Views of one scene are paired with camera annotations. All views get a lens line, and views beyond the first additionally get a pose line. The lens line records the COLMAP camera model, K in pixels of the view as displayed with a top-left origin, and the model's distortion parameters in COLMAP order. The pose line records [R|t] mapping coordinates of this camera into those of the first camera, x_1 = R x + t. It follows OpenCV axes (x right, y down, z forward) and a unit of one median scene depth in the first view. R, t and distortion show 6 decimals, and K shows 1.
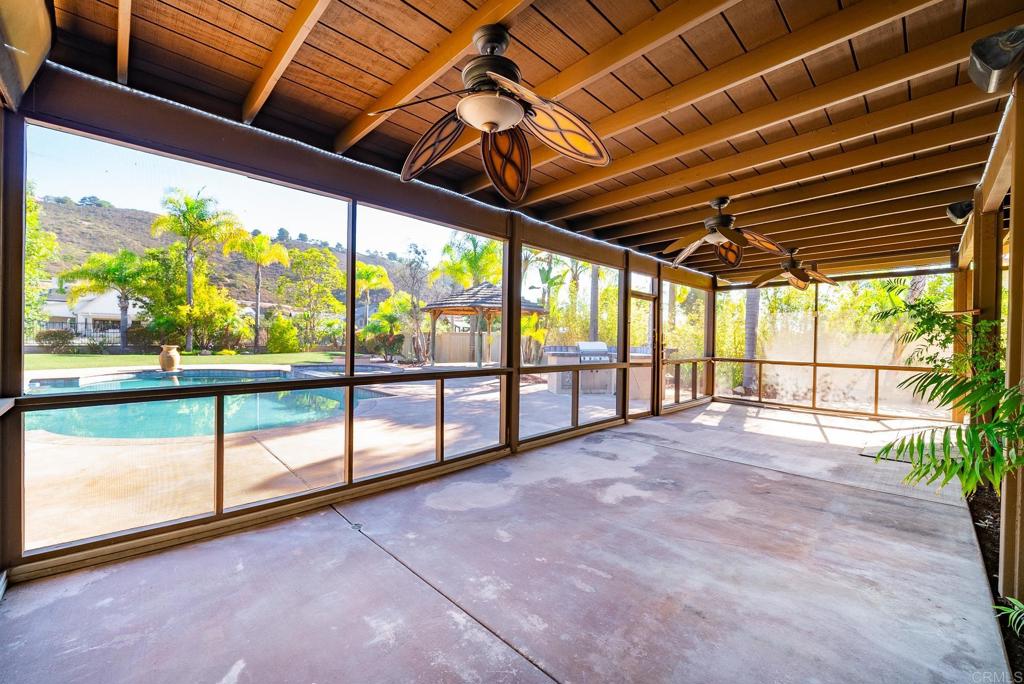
lens RADIAL K [[407.4, 0, 508.4], [0, 407.4, 340.2], [0, 0, 1]] dist [-0.000248, 0.000043]
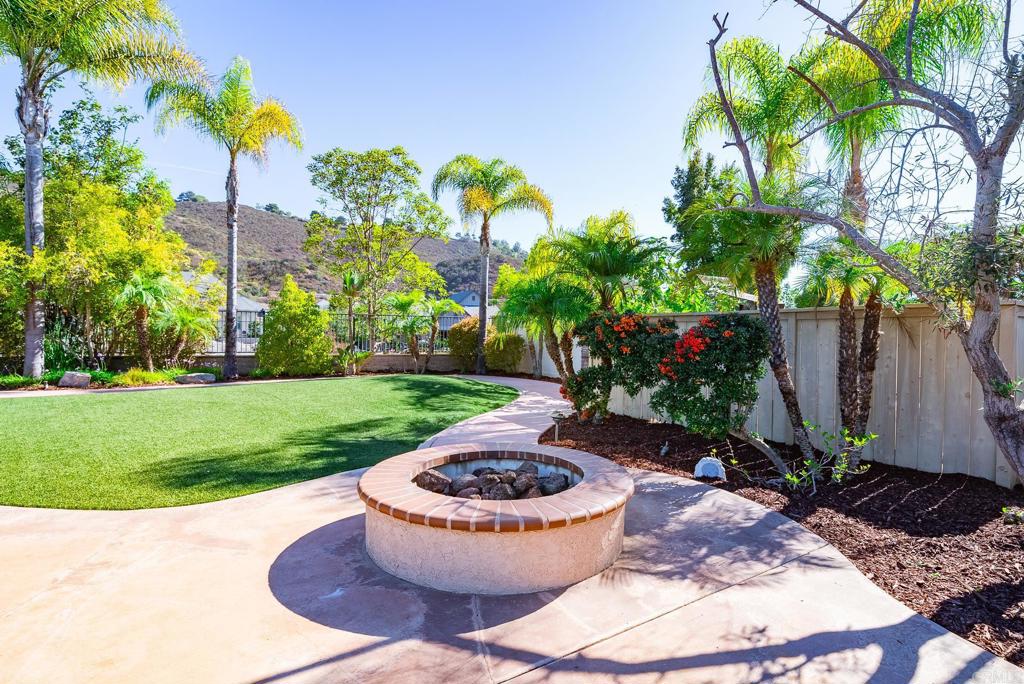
lens RADIAL K [[490.4, 0, 509.1], [0, 490.4, 342.7], [0, 0, 1]] dist [-0.003073, -0.000226]
pose [[0.974068, 0.000066, -0.226255, -0.016335], [0.001741, 0.999968, 0.007788, -0.000250], [0.226249, -0.007980, 0.974037, 0.040129]]
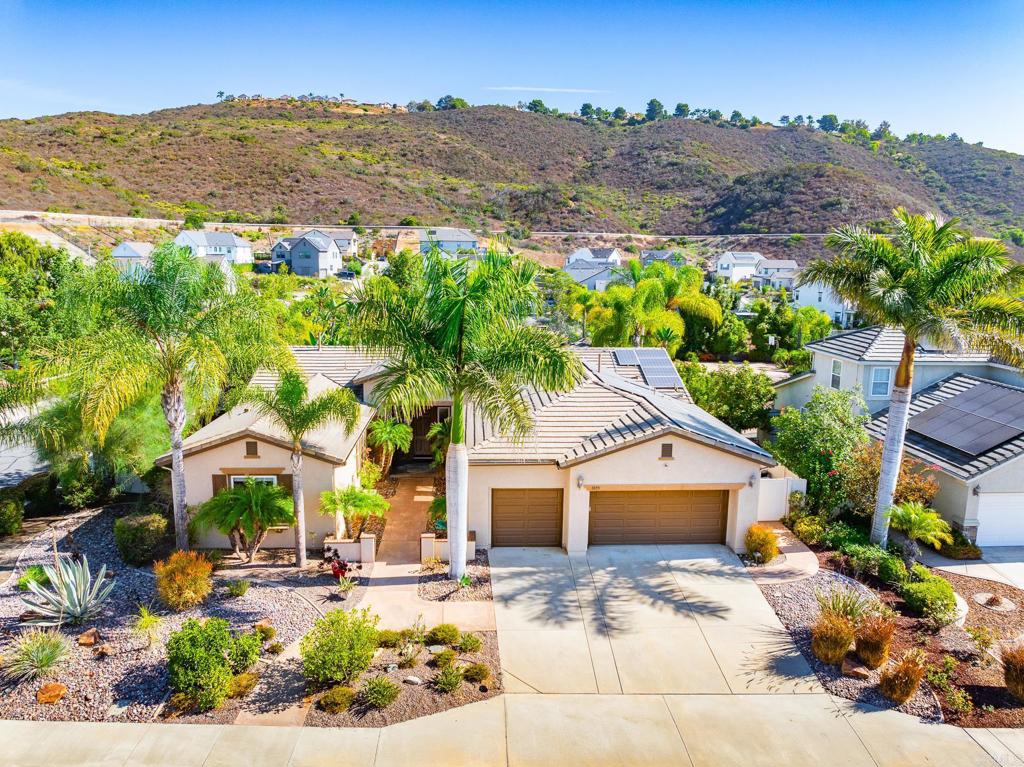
lens RADIAL K [[723.5, 0, 511.8], [0, 723.5, 385.2], [0, 0, 1]] dist [-0.038259, 0.003154]
pose [[0.757467, 0.110196, -0.643506, 0.086378], [-0.002596, 0.986153, 0.165817, -0.023531], [0.652868, -0.123930, 0.747265, -0.082015]]
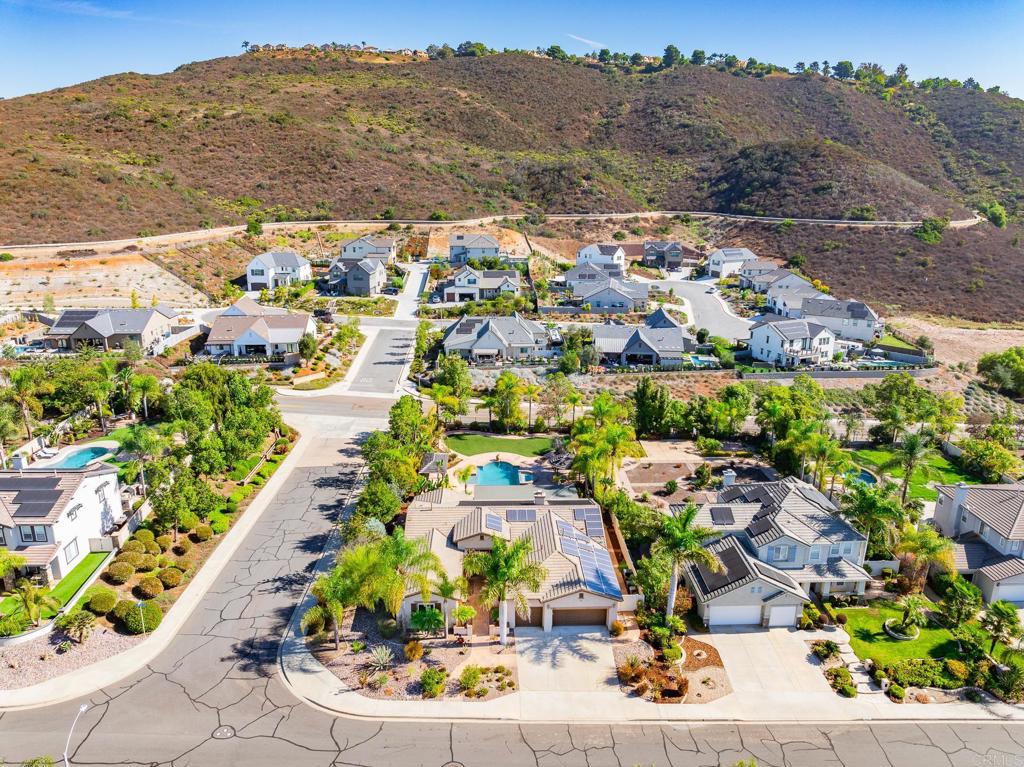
lens RADIAL K [[723.5, 0, 512.2], [0, 723.5, 384.7], [0, 0, 1]] dist [-0.038259, 0.003154]
pose [[0.740855, 0.183678, -0.646063, 0.146280], [0.003203, 0.960904, 0.276862, -0.104136], [0.671658, -0.207184, 0.711302, -0.149104]]
